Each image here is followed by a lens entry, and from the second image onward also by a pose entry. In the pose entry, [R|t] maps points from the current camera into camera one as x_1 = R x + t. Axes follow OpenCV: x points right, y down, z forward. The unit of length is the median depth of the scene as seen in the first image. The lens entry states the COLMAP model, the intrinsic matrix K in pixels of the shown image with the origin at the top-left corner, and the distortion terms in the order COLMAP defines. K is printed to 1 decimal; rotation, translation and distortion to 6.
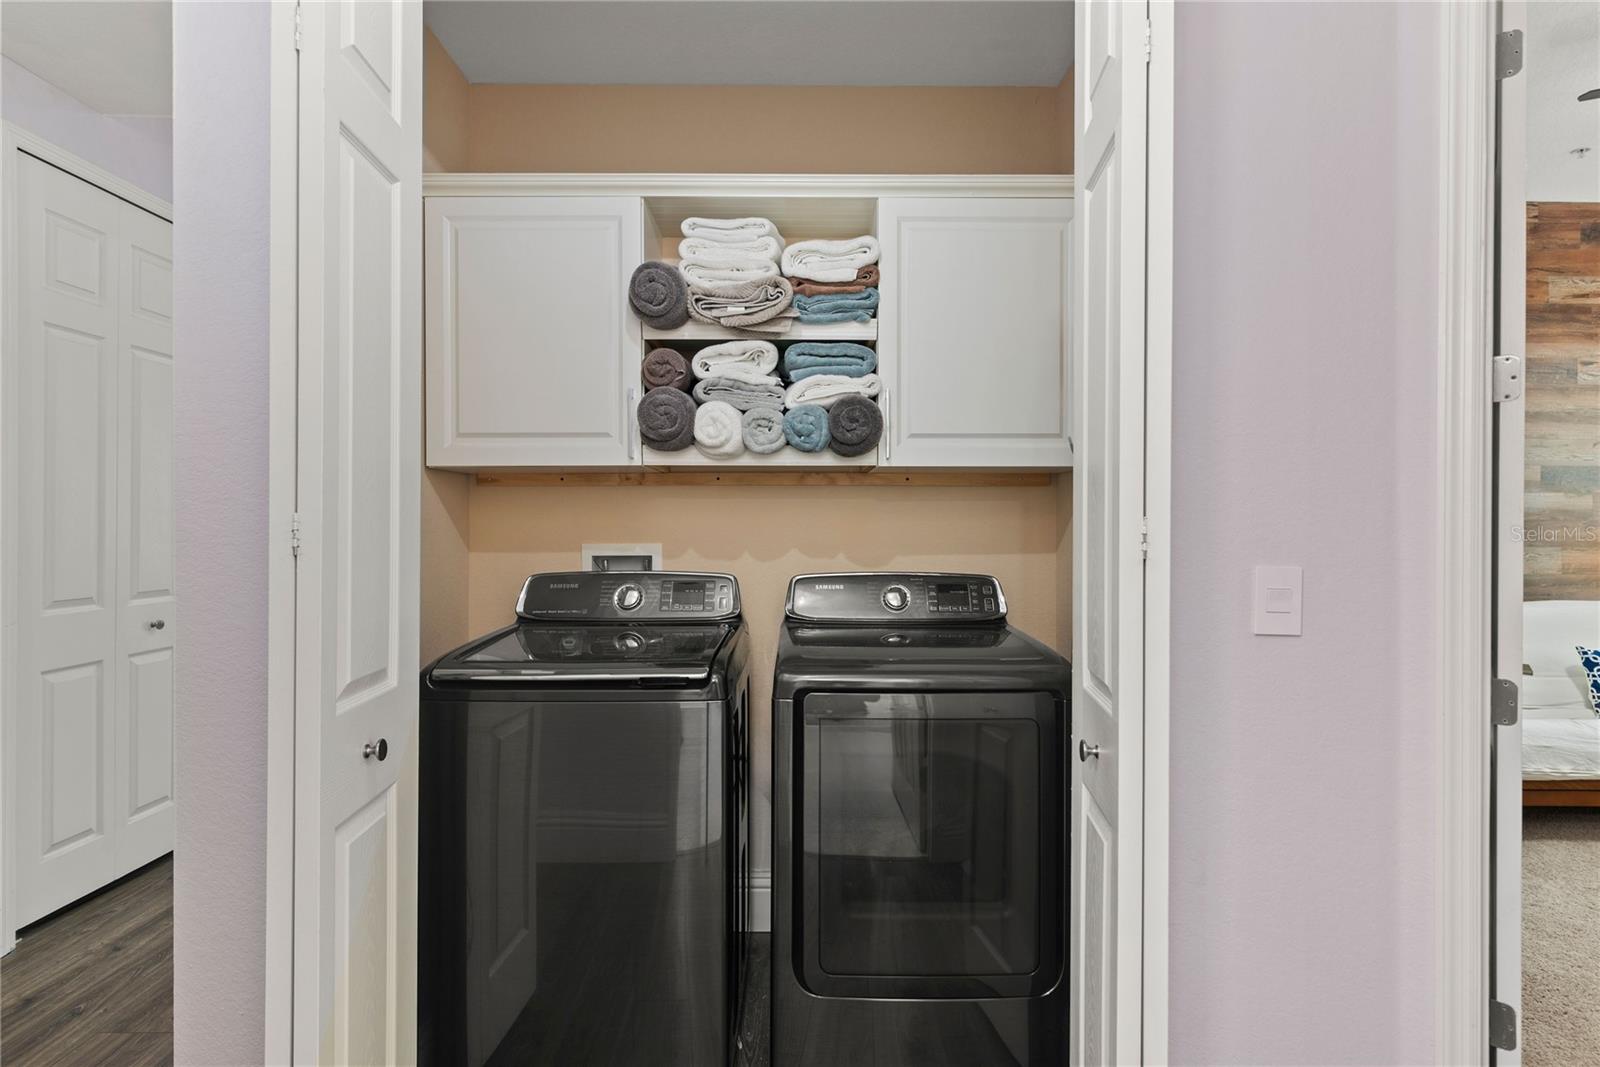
lens RADIAL K [[792.6, 0, 792.4], [0, 792.6, 527.1], [0, 0, 1]] dist [0.004946, 0.001260]
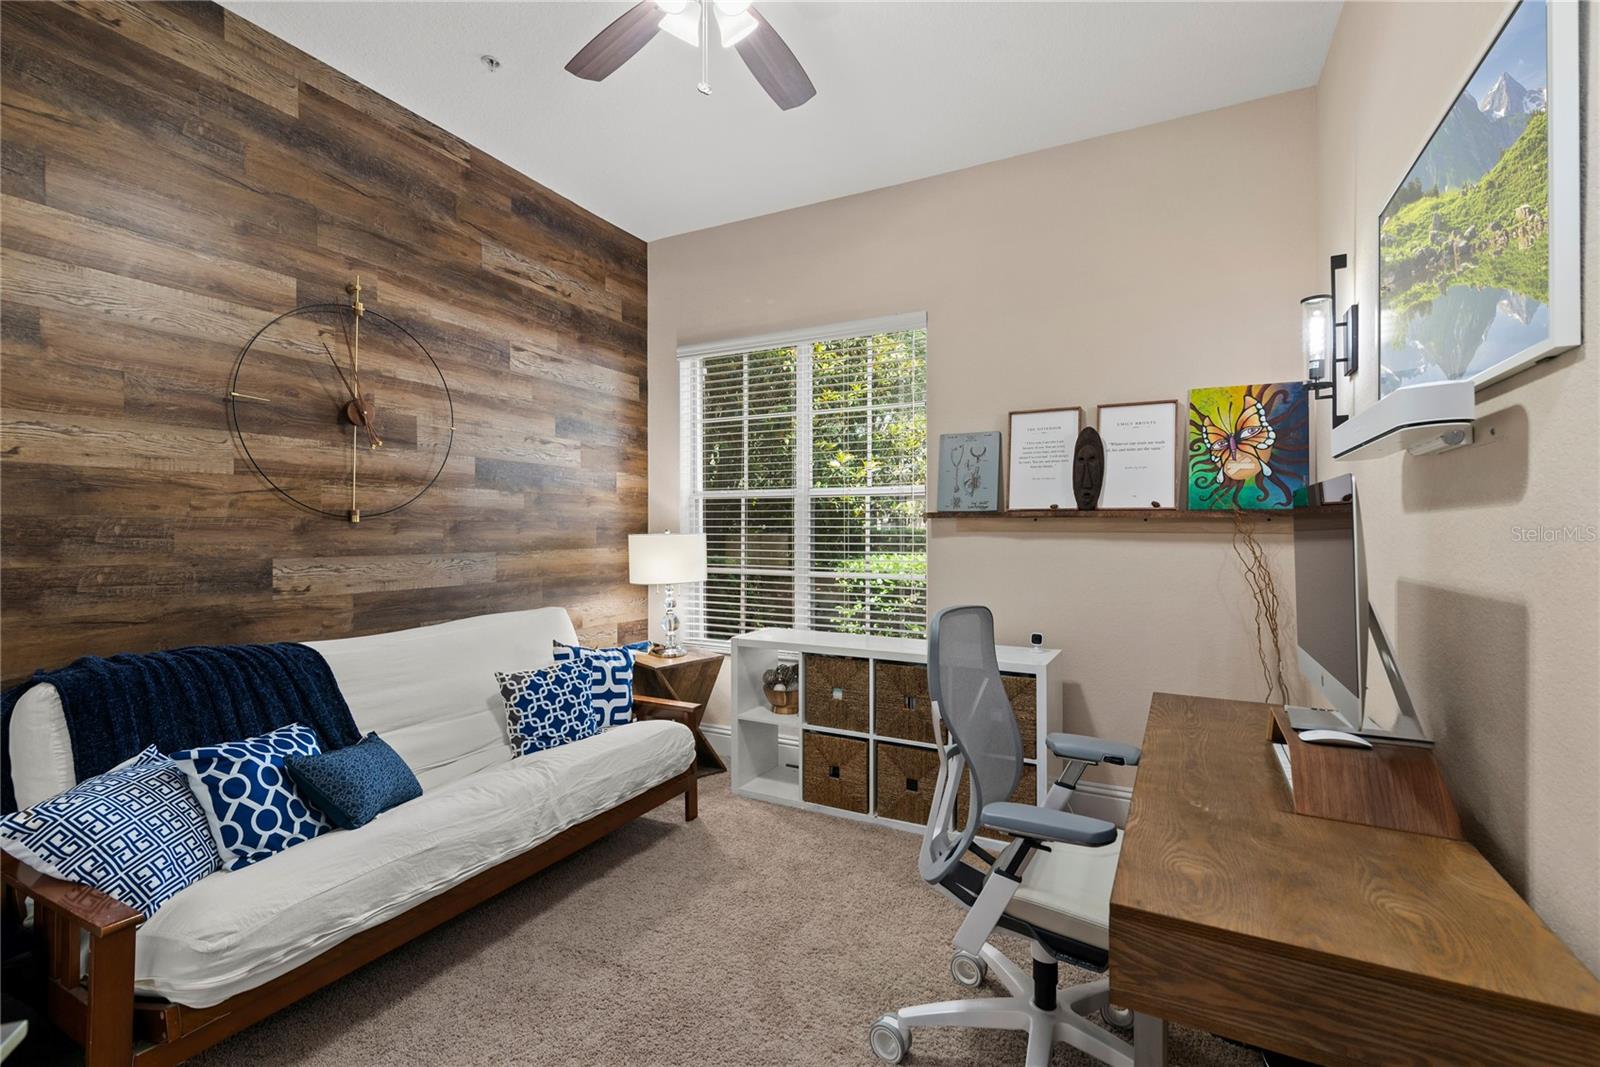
lens RADIAL K [[717.8, 0, 798.0], [0, 717.8, 530.3], [0, 0, 1]] dist [-0.001109, -0.000044]
pose [[0.477224, -0.002184, 0.878779, 0.429507], [0.002242, 0.999997, 0.001268, 0.001248], [-0.878779, 0.001366, 0.477227, 0.330317]]
